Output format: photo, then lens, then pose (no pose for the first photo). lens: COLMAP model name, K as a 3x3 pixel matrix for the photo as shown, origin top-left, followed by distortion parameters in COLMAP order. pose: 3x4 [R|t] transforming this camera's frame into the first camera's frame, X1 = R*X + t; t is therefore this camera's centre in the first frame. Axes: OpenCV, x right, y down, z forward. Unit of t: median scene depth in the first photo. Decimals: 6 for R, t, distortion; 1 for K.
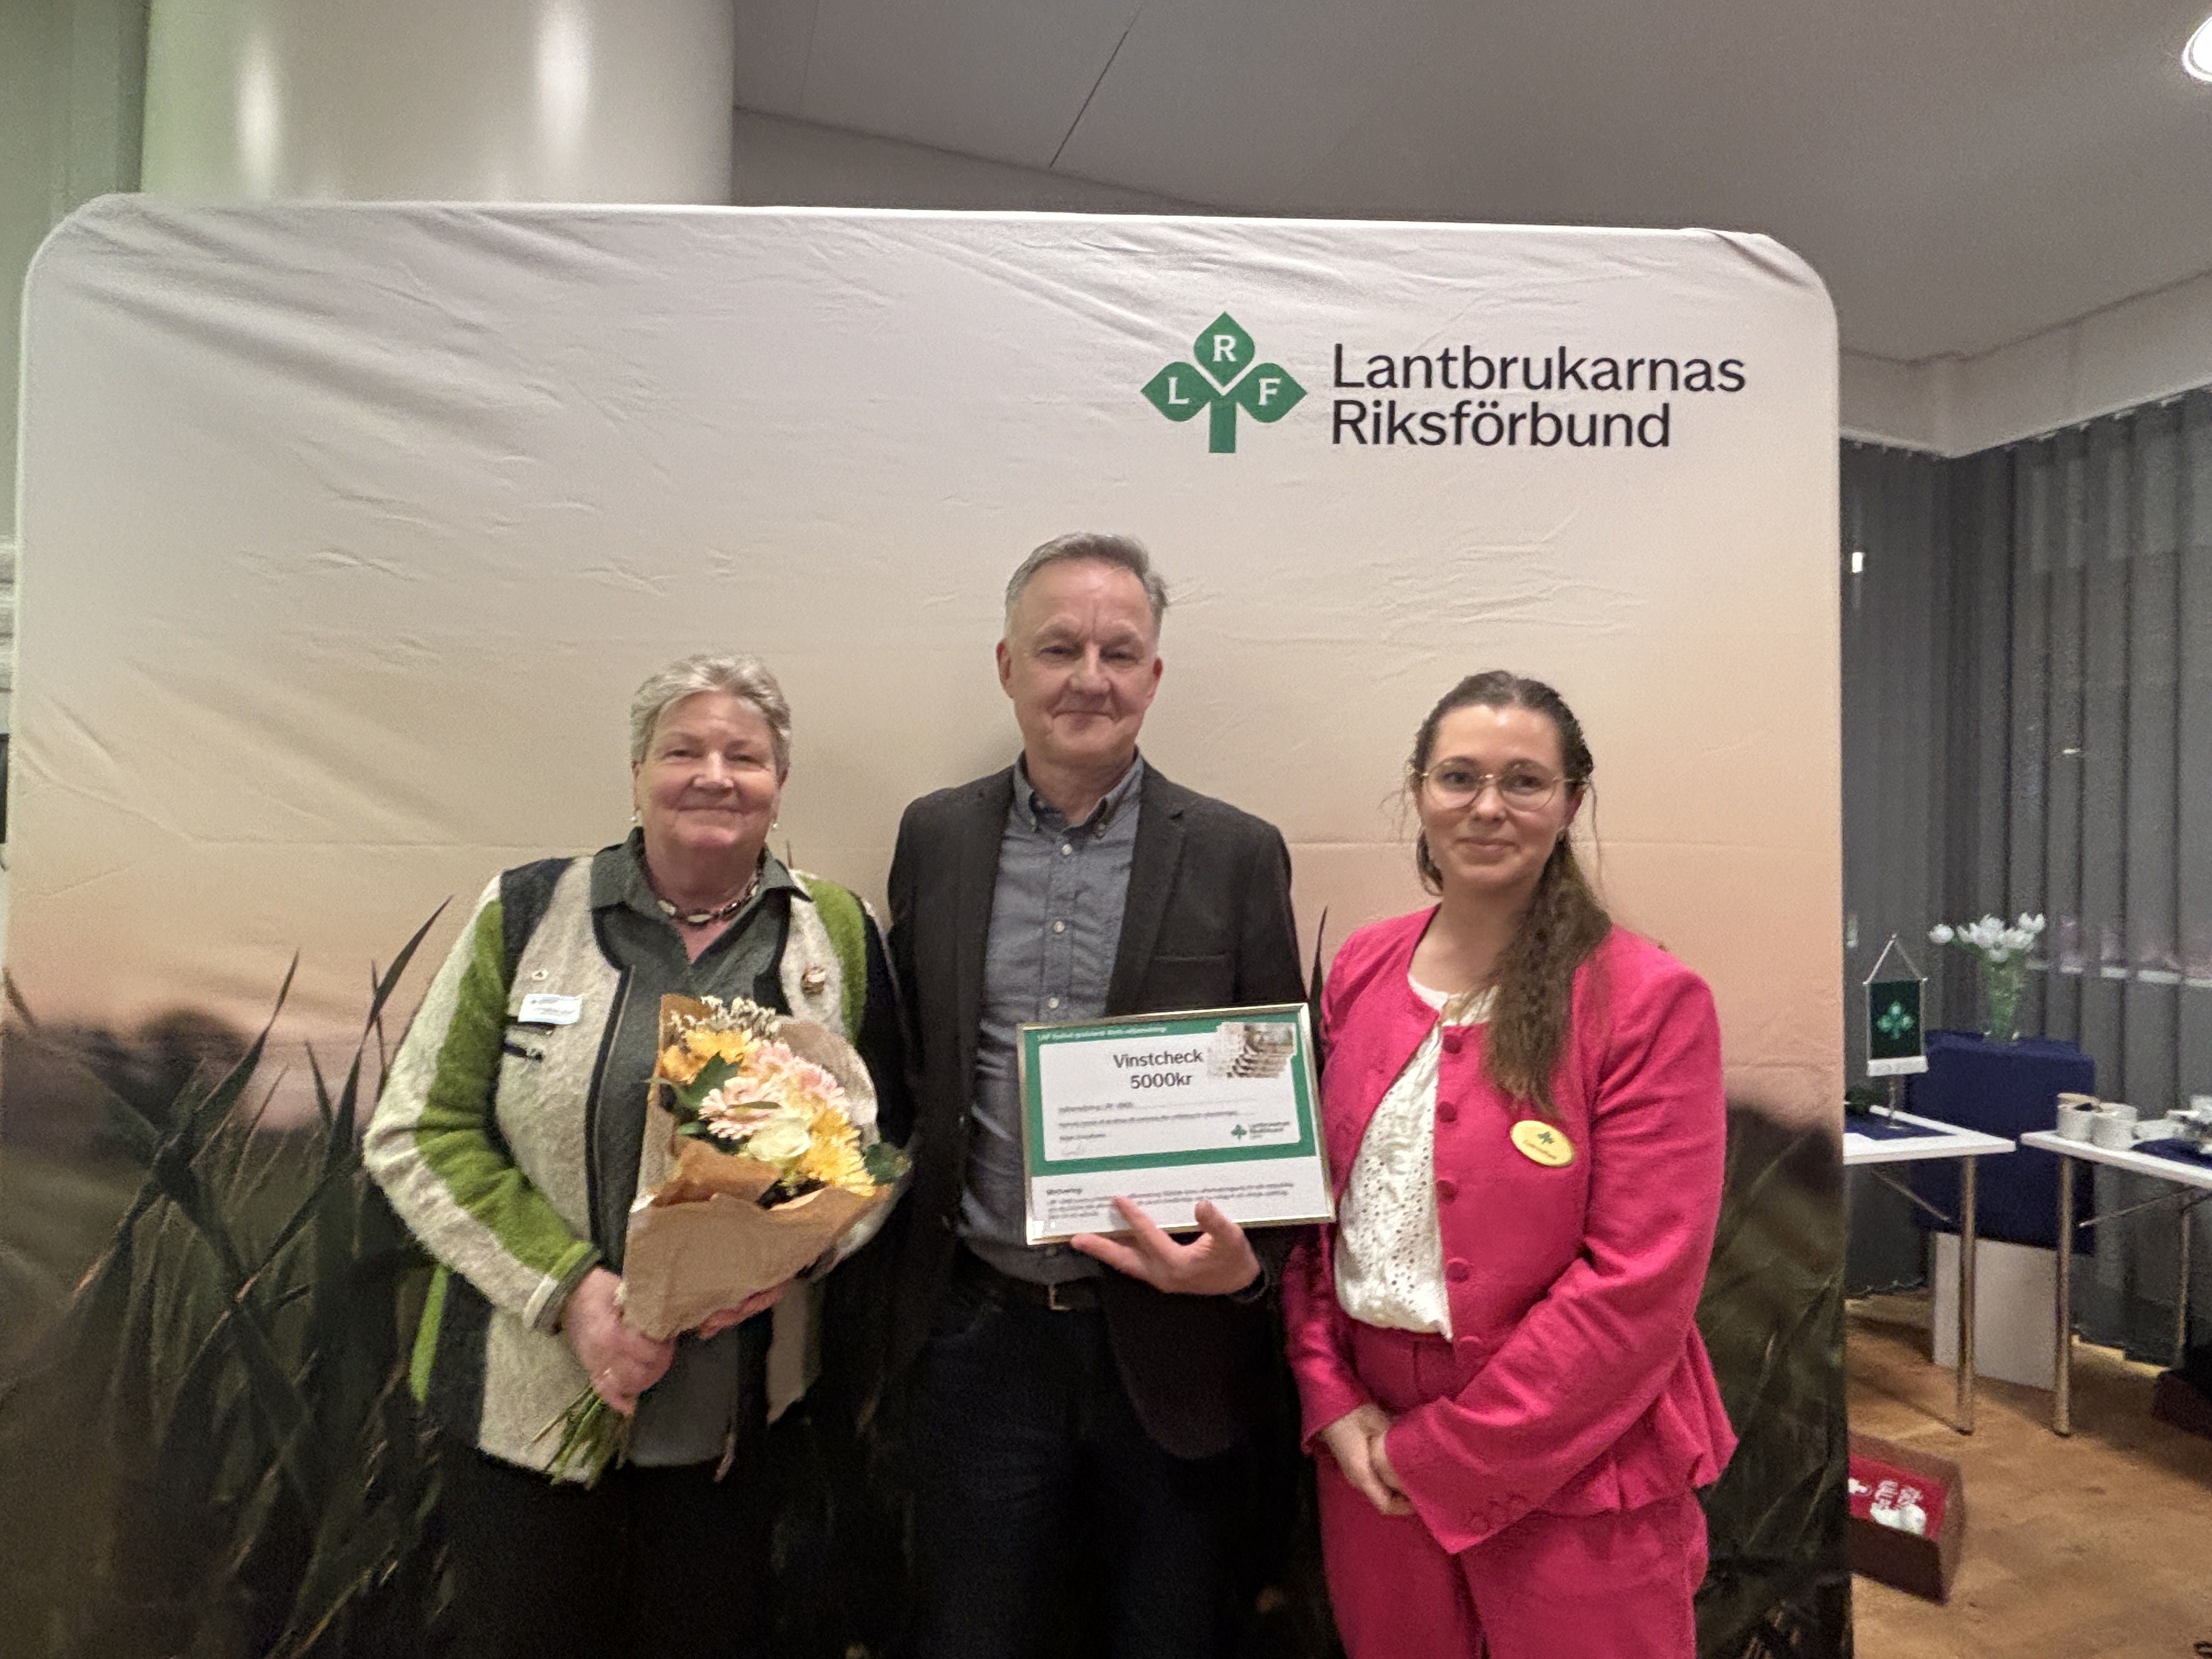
lens RADIAL K [[1126.7, 0, 1107.7], [0, 1126.7, 818.7], [0, 0, 1]] dist [0.000196, 0.001684]
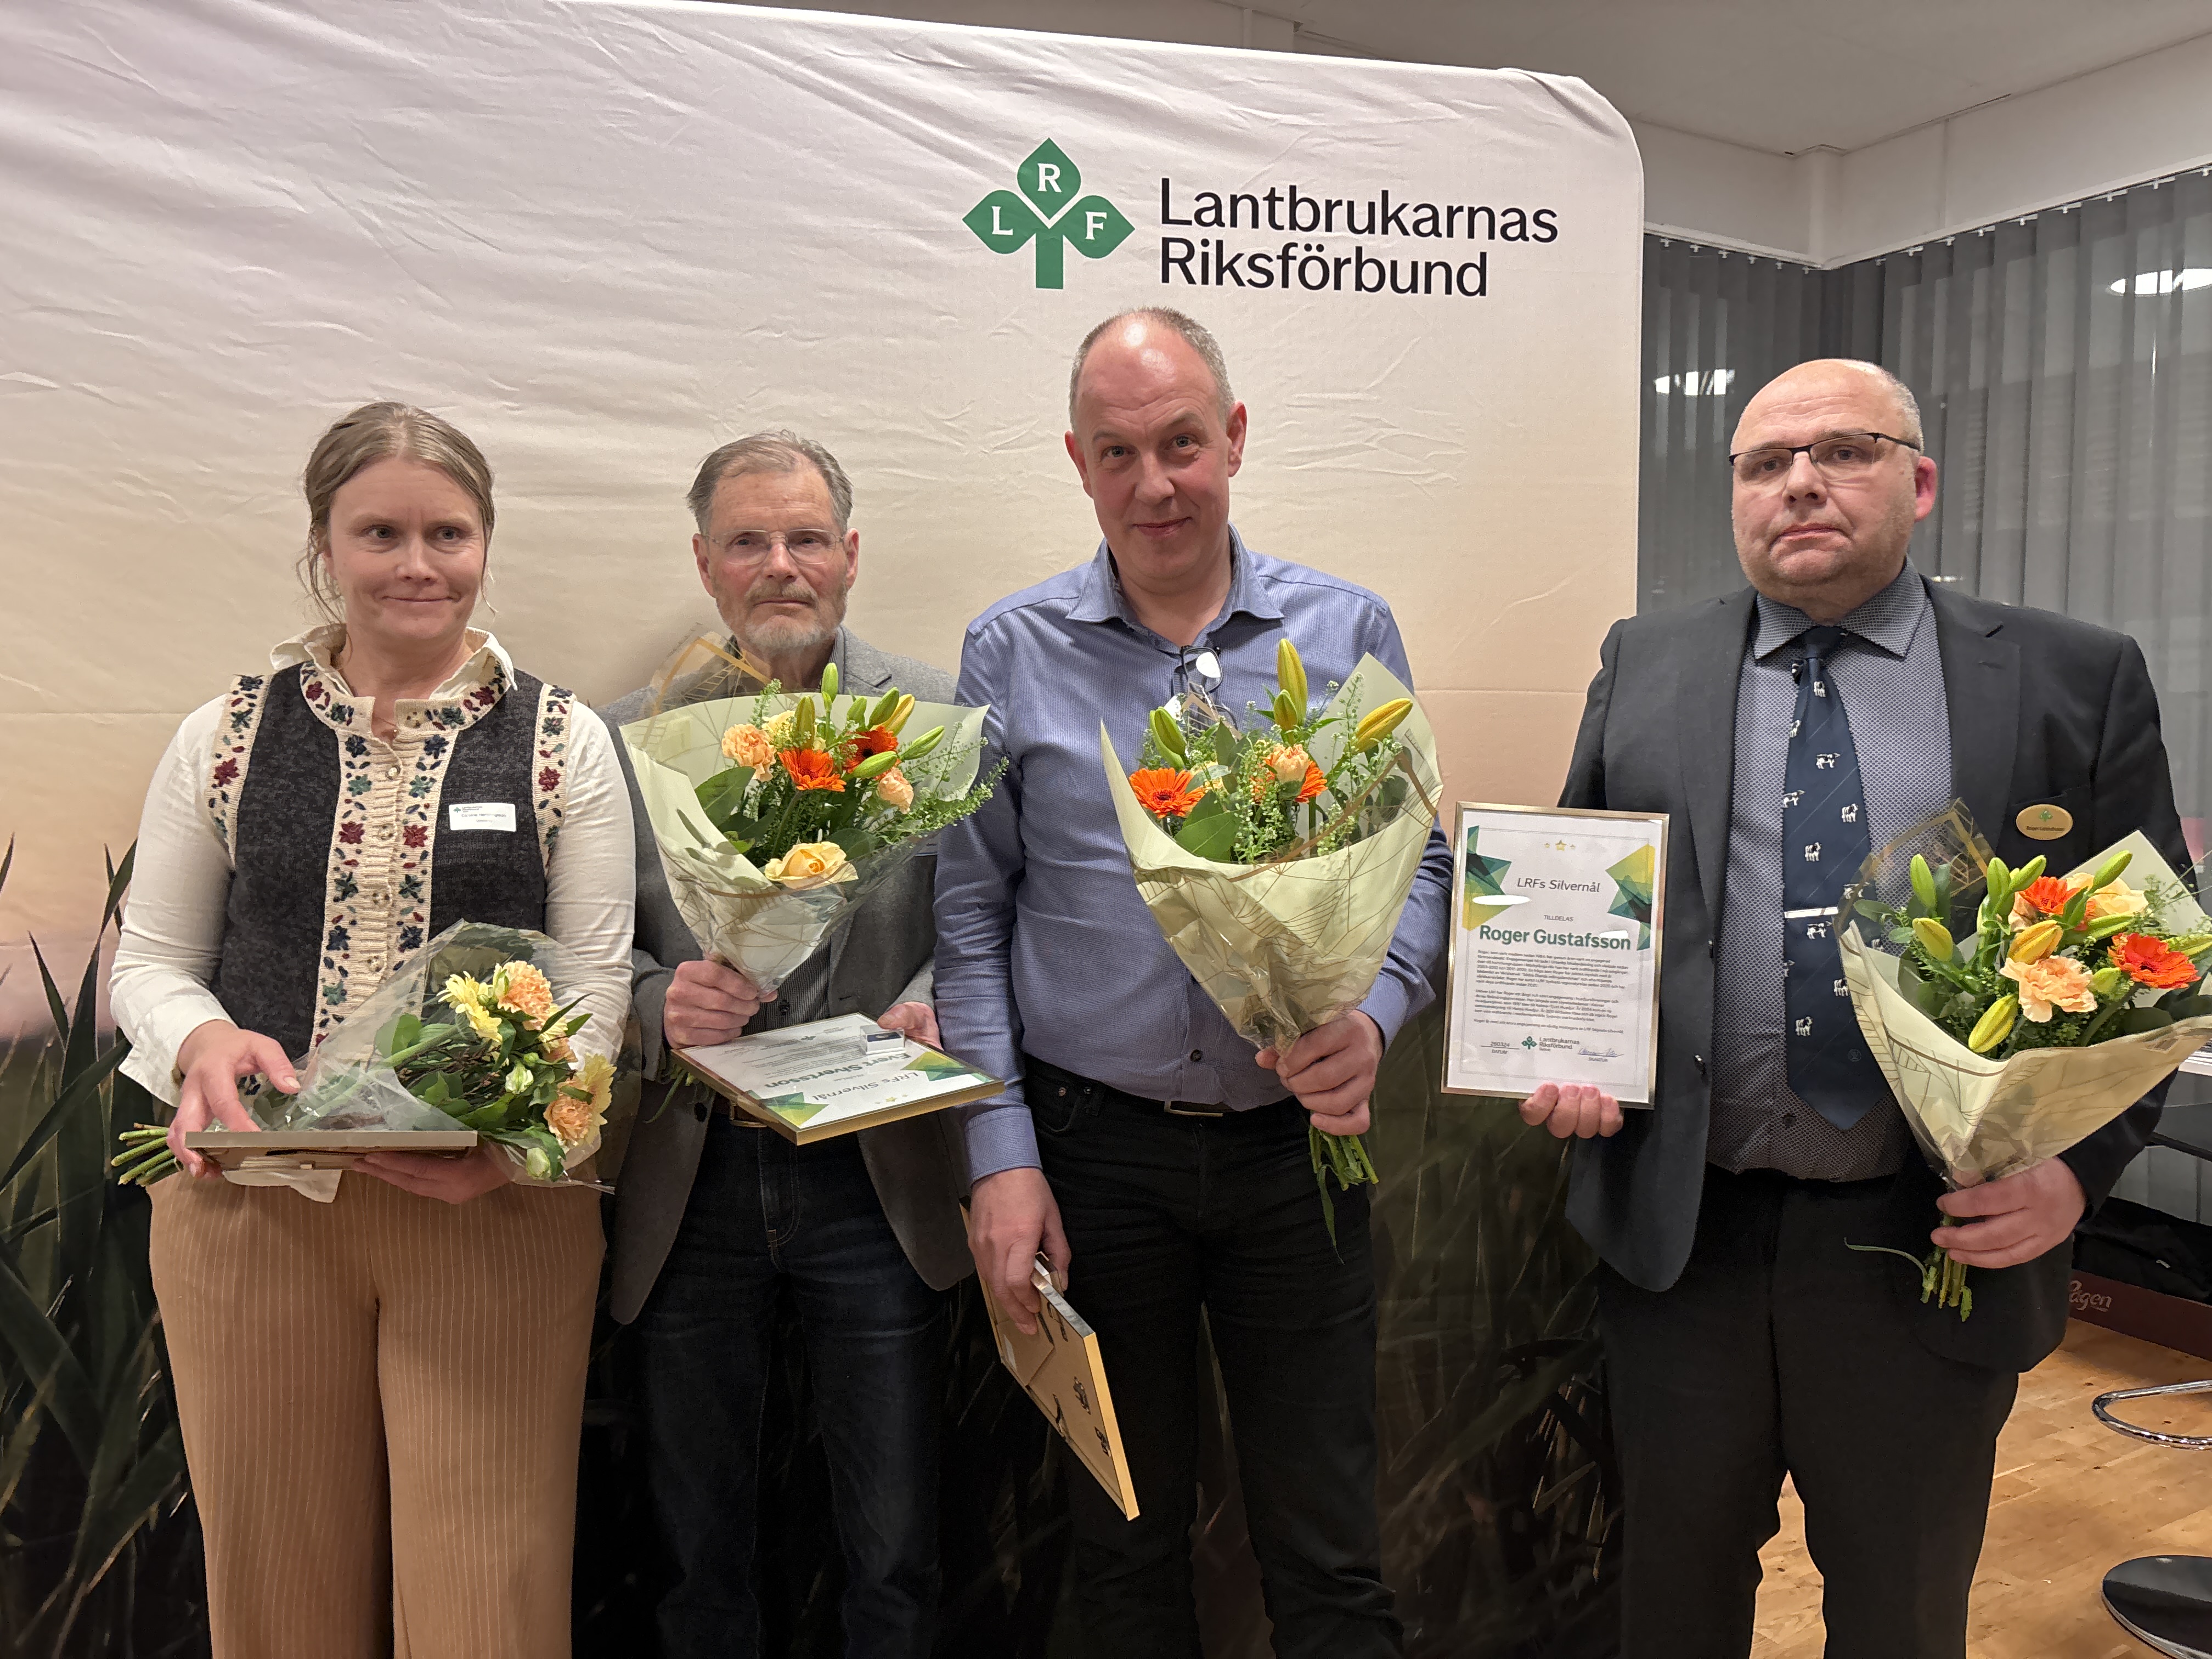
lens RADIAL K [[1587.7, 0, 1113.8], [0, 1587.7, 824.8], [0, 0, 1]] dist [0.007026, 0.005121]
pose [[0.981907, -0.030484, 0.186895, -0.110802], [0.017053, 0.997182, 0.073051, 0.032356], [-0.188596, -0.068542, 0.979660, -0.367660]]
